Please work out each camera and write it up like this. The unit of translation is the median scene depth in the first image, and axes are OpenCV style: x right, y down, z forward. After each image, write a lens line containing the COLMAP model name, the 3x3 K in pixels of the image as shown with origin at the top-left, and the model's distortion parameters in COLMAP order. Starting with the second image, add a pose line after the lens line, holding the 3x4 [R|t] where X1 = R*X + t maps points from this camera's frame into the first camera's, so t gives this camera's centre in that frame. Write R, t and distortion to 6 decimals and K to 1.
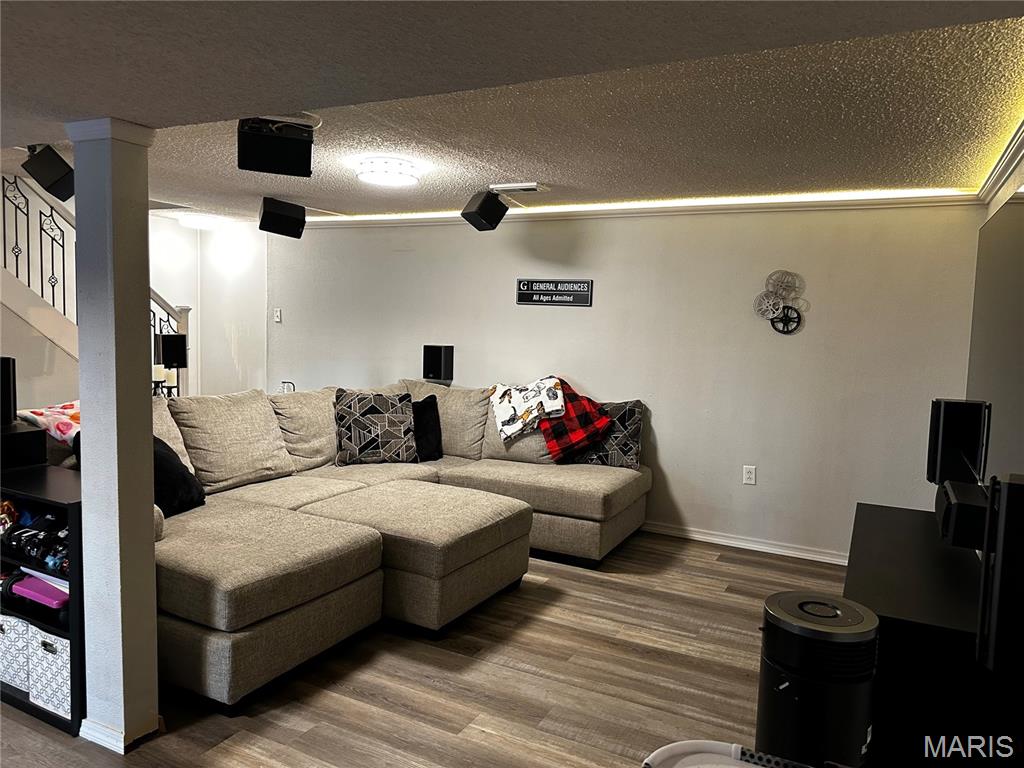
lens RADIAL K [[724.1, 0, 510.8], [0, 724.1, 380.4], [0, 0, 1]] dist [0.190935, -0.421654]
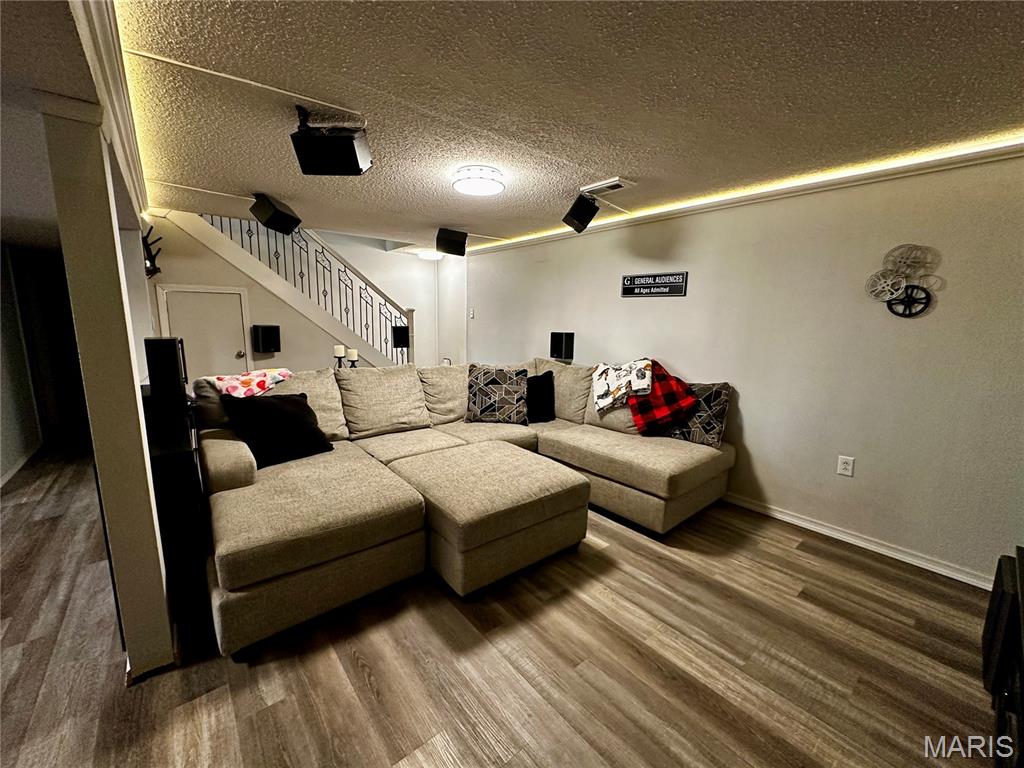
lens RADIAL K [[406.6, 0, 512.0], [0, 406.6, 384.0], [0, 0, 1]] dist [0.000139, 0.000300]
pose [[0.920159, 0.046205, -0.388809, 0.125793], [-0.018979, 0.997109, 0.073578, -0.009317], [0.391084, -0.060325, 0.918376, 0.350296]]
